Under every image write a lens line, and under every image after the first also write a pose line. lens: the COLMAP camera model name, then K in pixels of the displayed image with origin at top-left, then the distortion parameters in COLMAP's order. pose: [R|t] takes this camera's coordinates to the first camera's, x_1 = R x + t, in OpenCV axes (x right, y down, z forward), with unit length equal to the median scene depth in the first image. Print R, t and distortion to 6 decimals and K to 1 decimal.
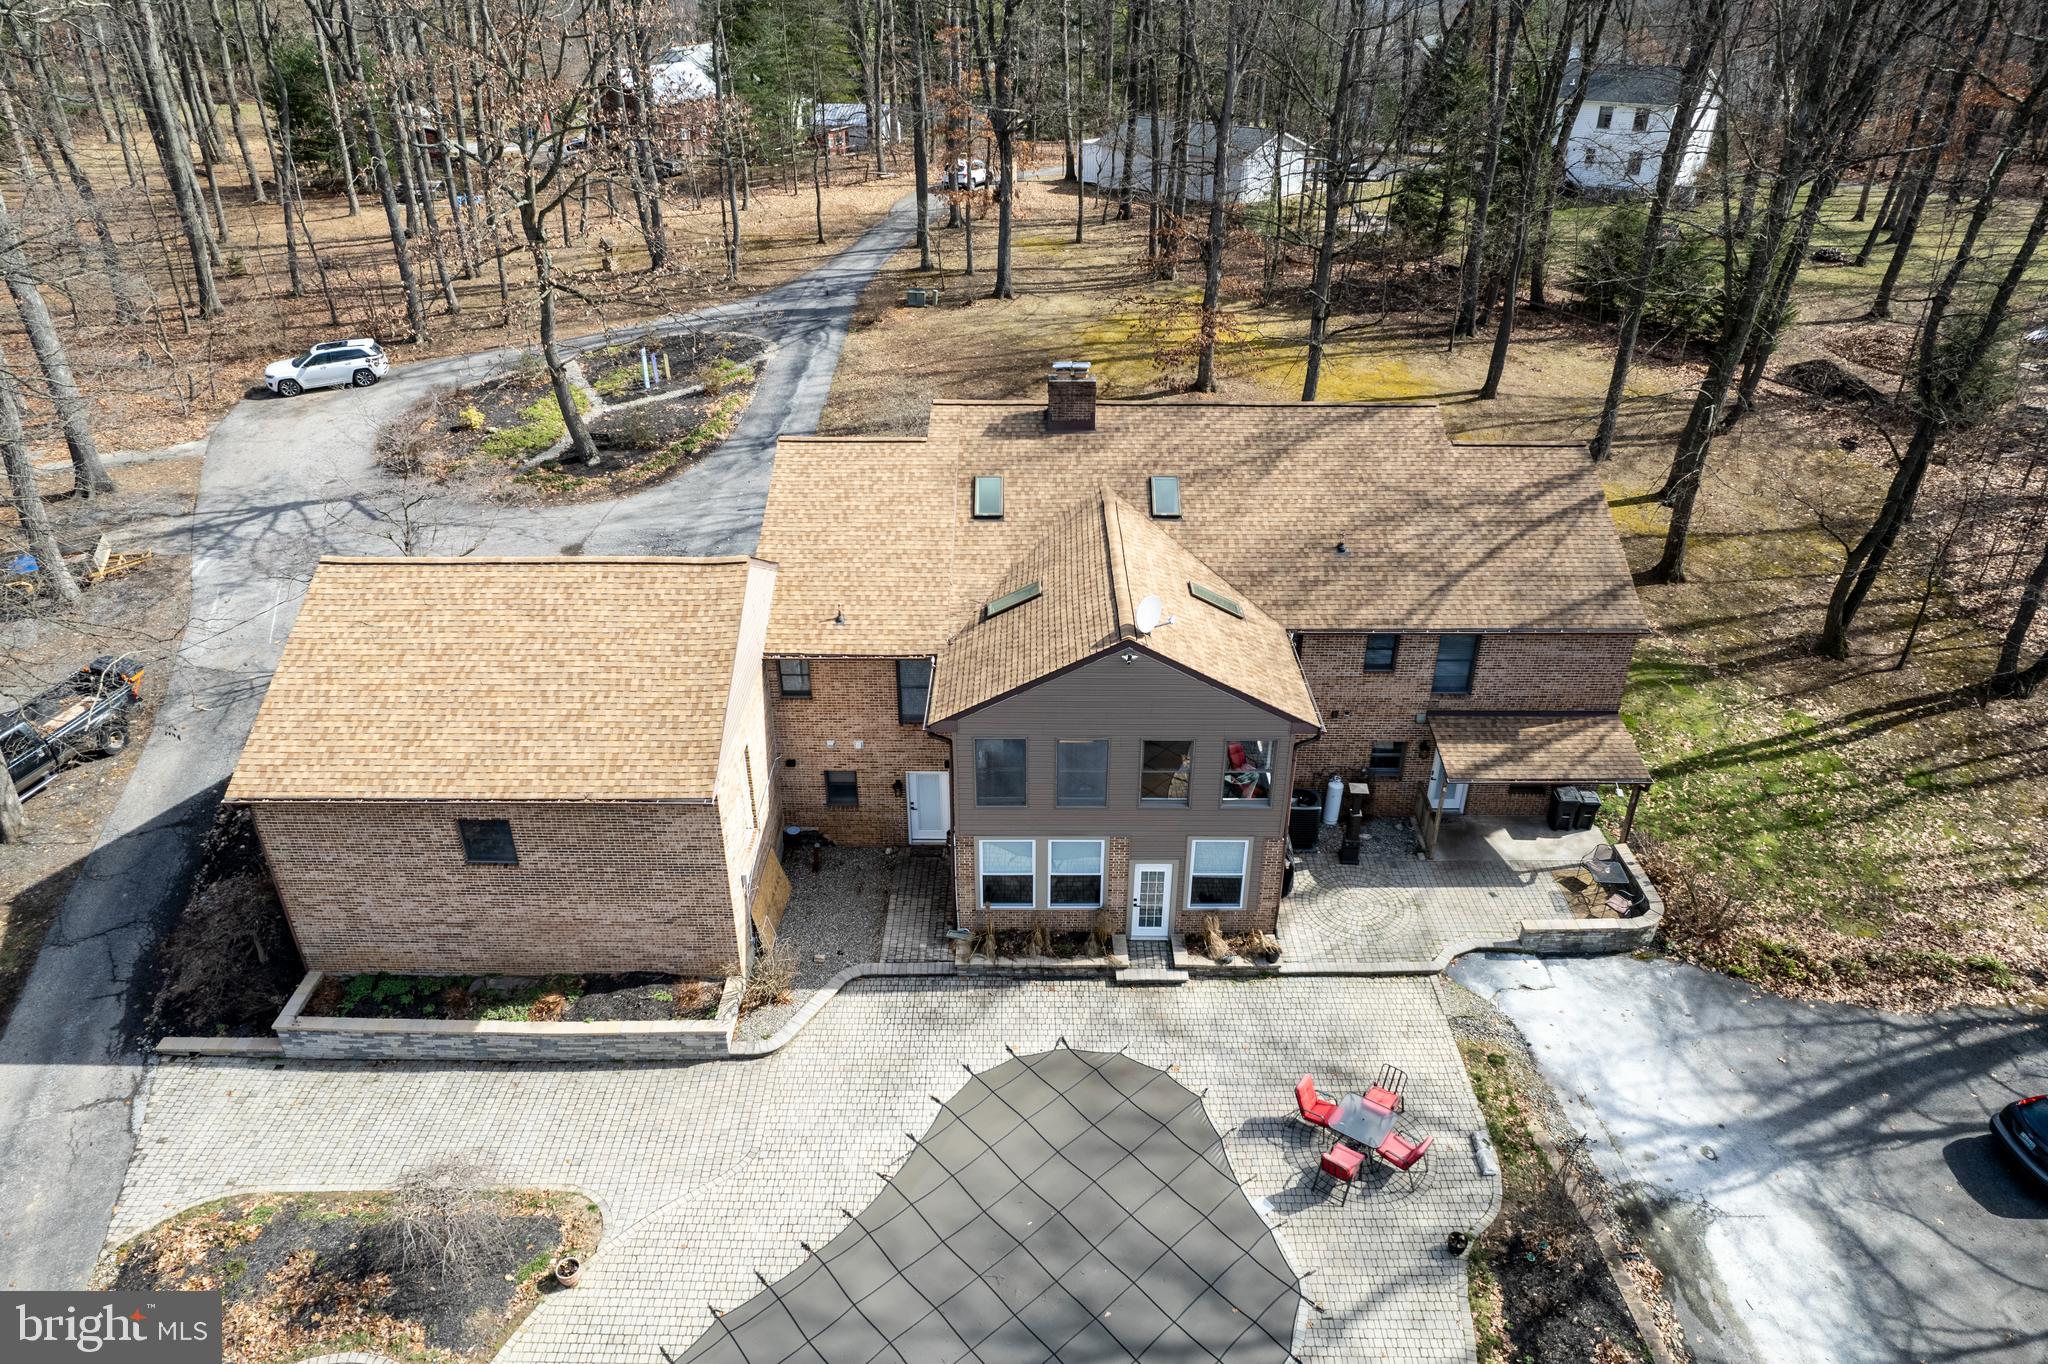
lens RADIAL K [[1307.8, 0, 1024.0], [0, 1307.8, 682.0], [0, 0, 1]] dist [-0.077794, 0.075666]
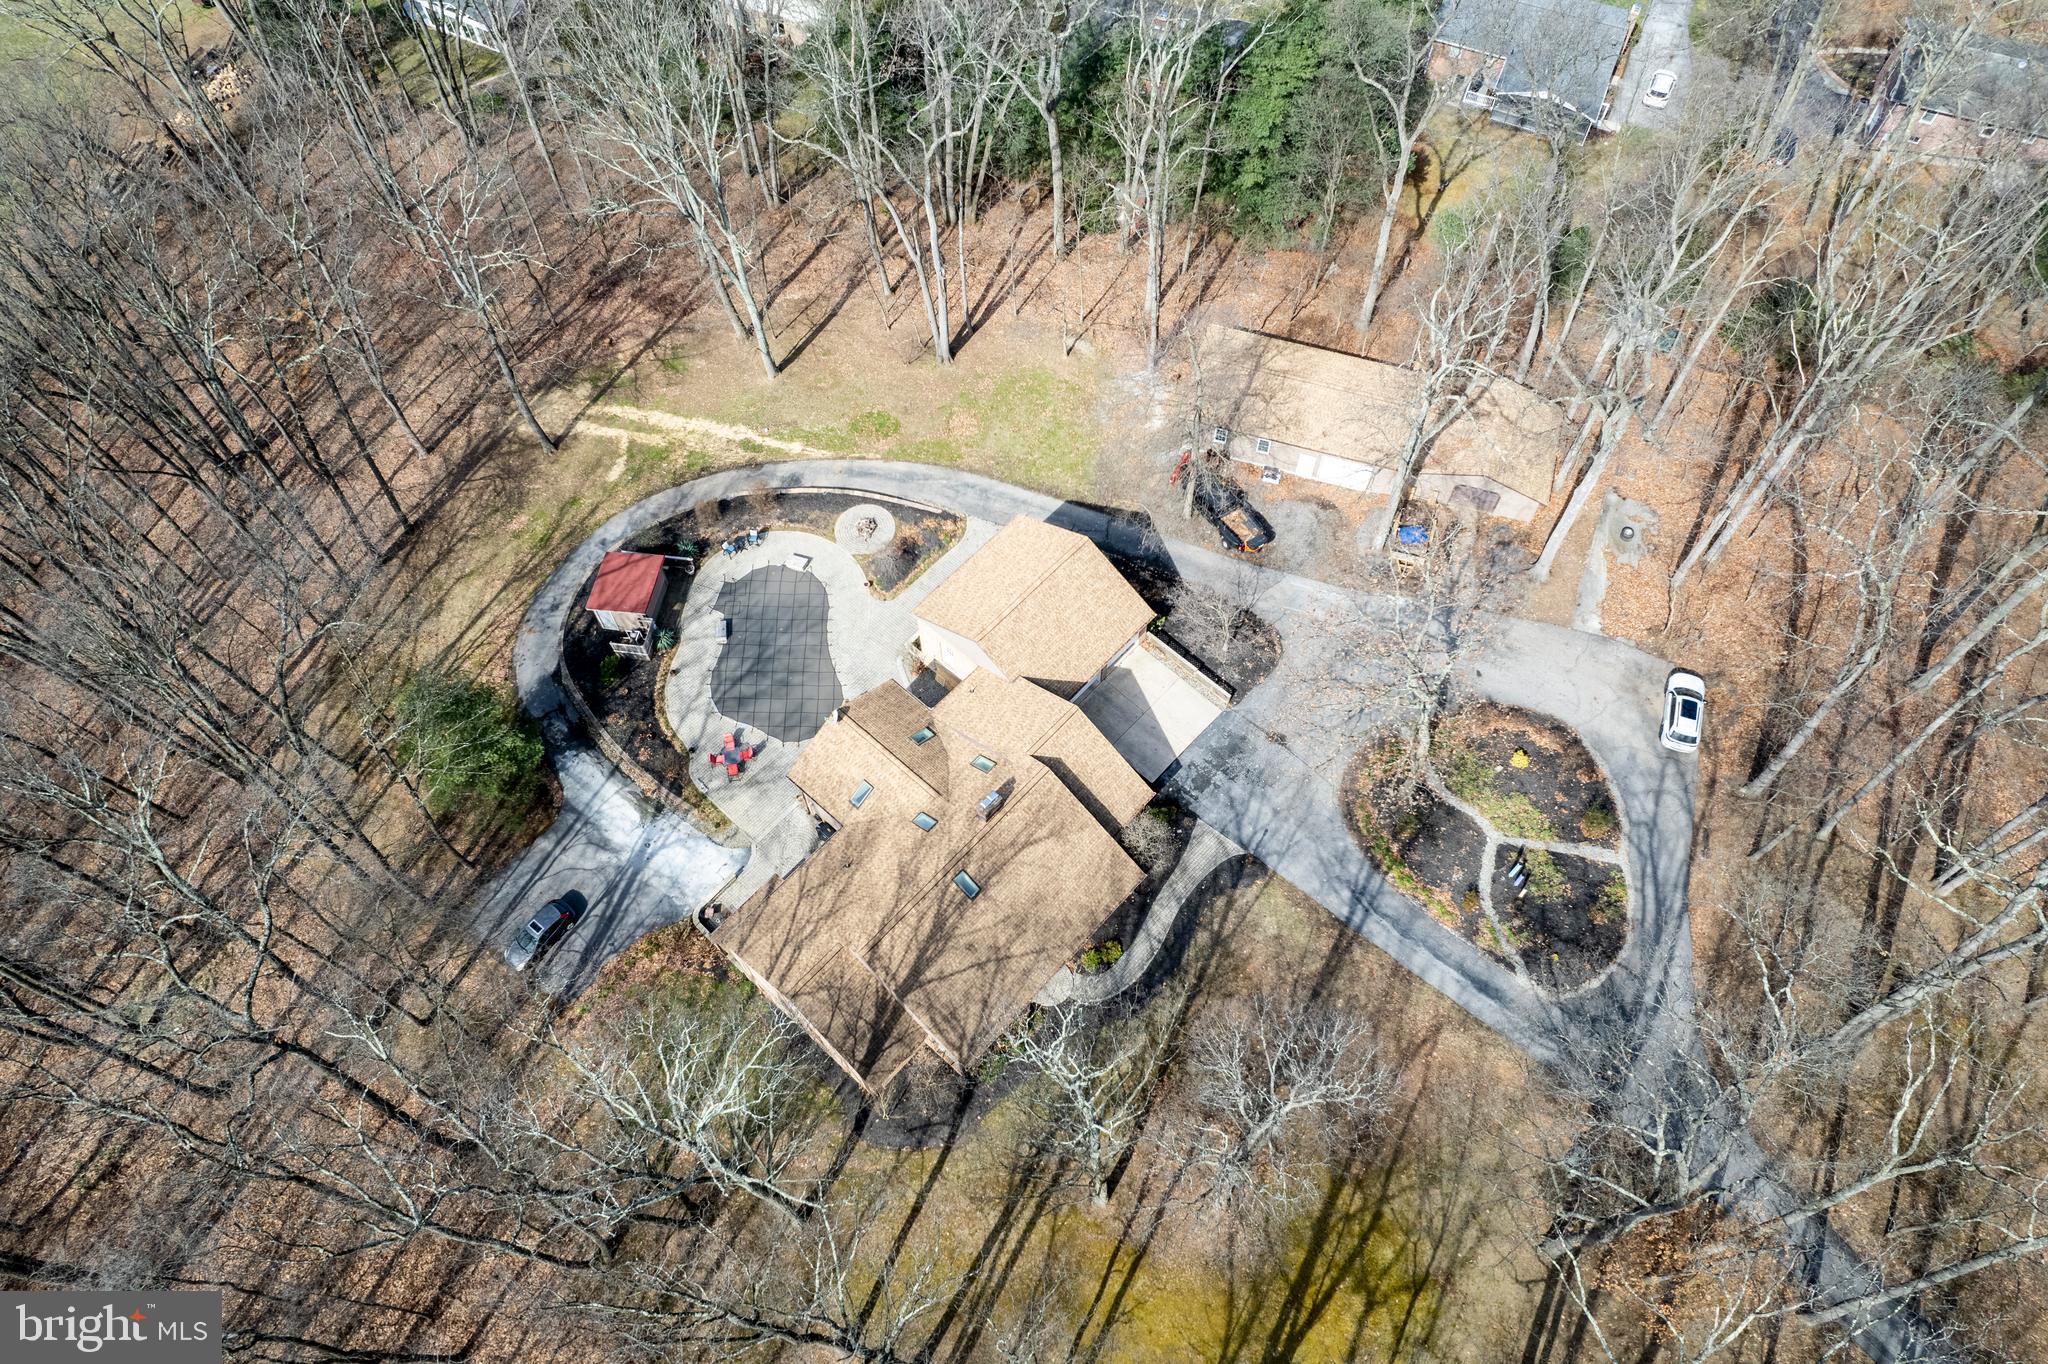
lens RADIAL K [[1322.2, 0, 1032.4], [0, 1322.2, 713.7], [0, 0, 1]] dist [-0.050217, 0.054980]
pose [[-0.668416, 0.656980, -0.348708, 0.696746], [-0.353051, 0.132402, 0.926189, -2.464624], [0.654657, 0.742191, 0.143448, 0.792333]]
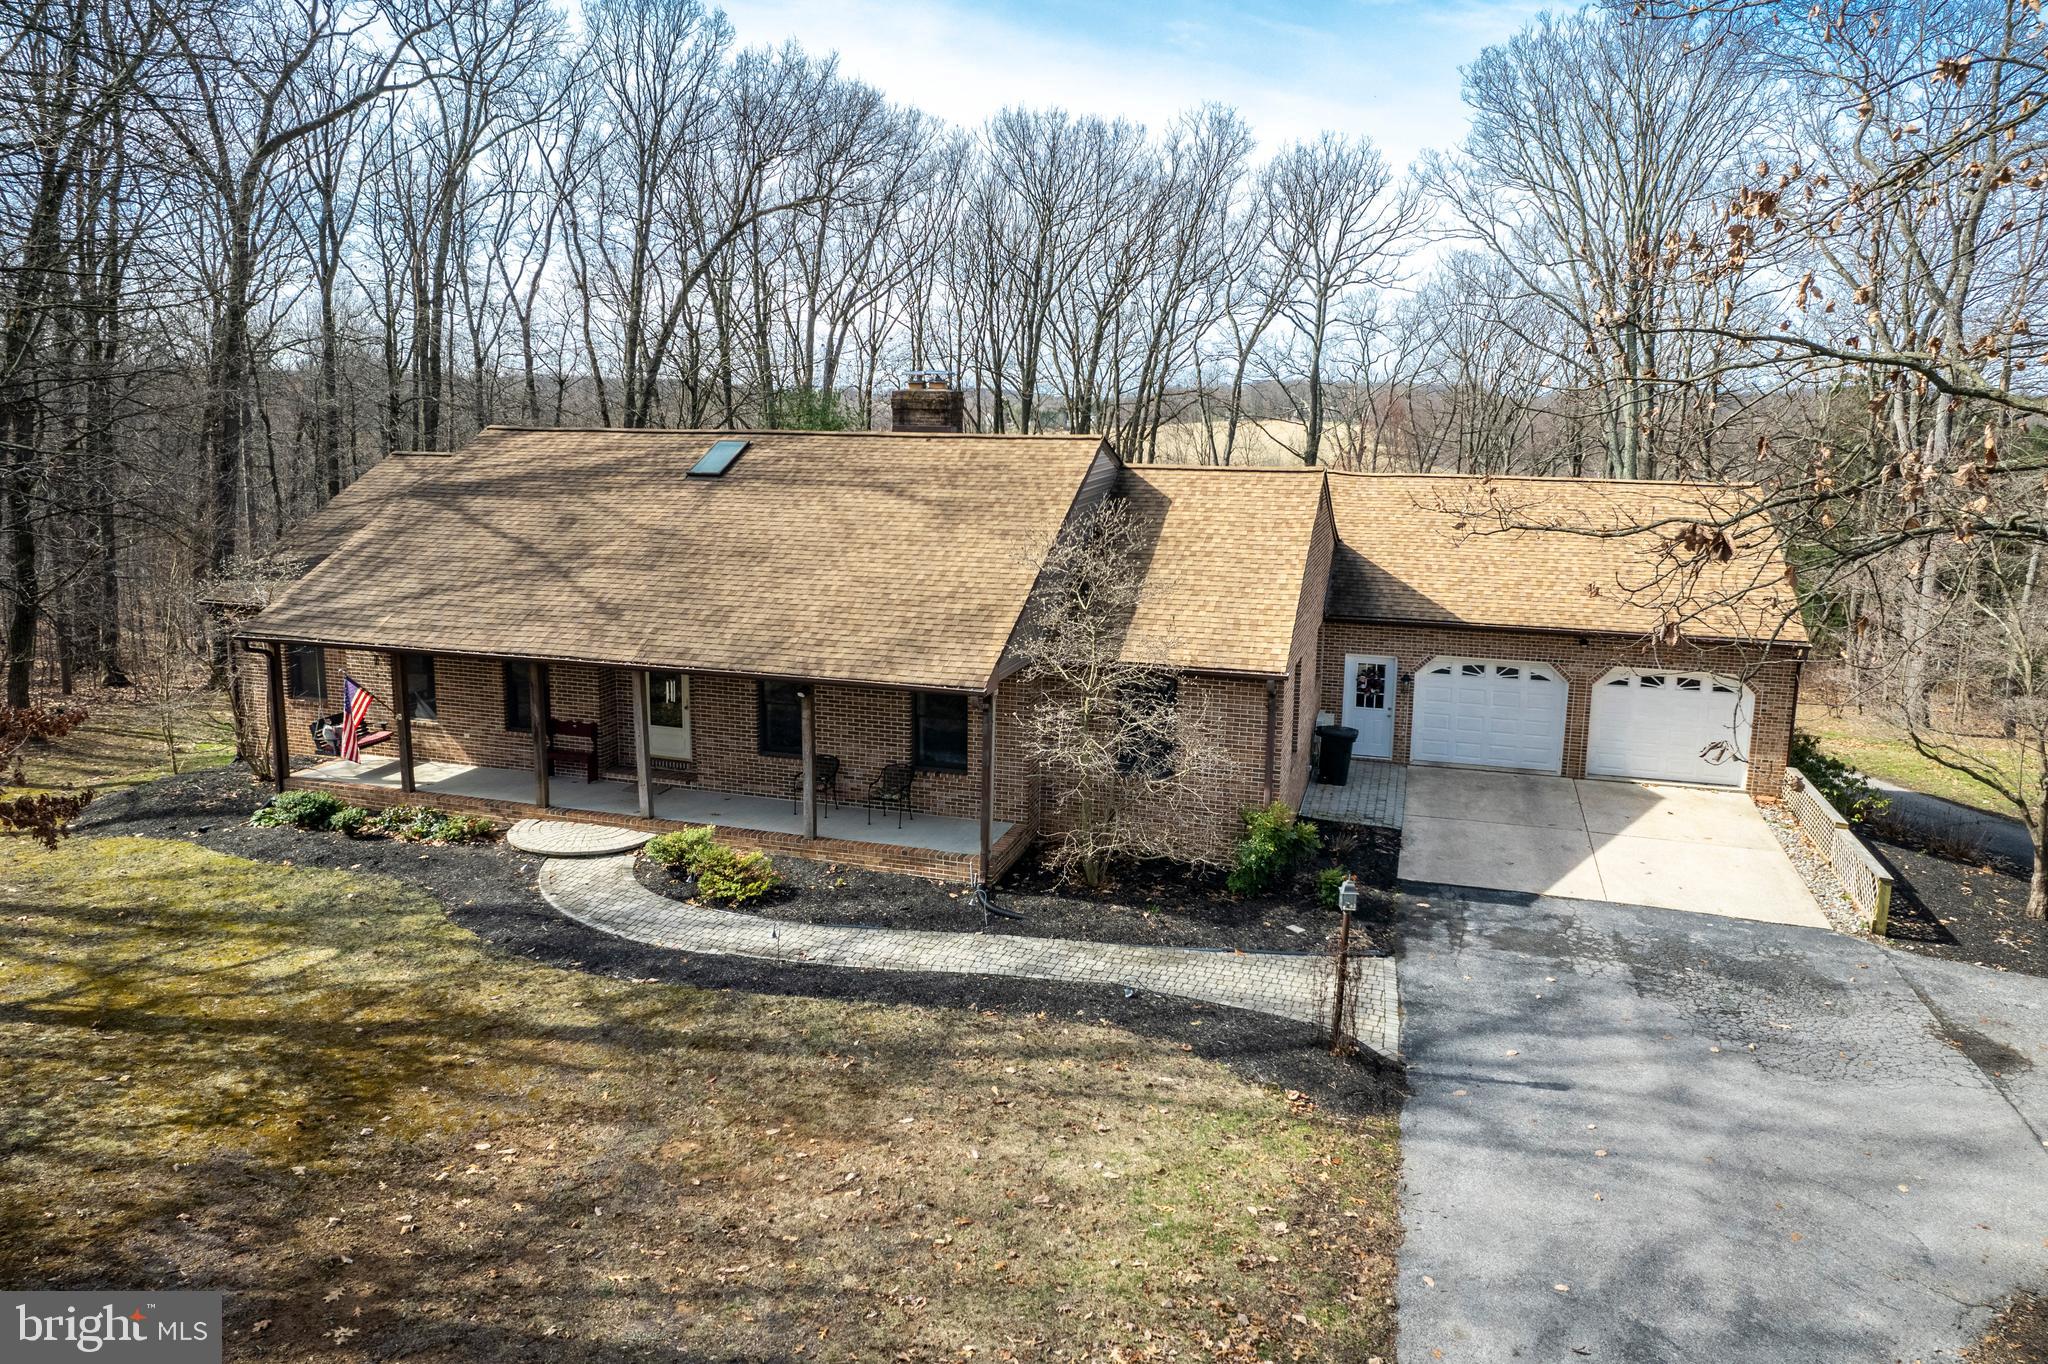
lens RADIAL K [[1365.6, 0, 1021.4], [0, 1365.6, 628.1], [0, 0, 1]] dist [-0.078322, 0.068287]
pose [[-0.957114, -0.067269, 0.281795, -0.289001], [0.120810, 0.791397, 0.599247, -0.698484], [-0.263322, 0.607591, -0.749330, 1.968536]]
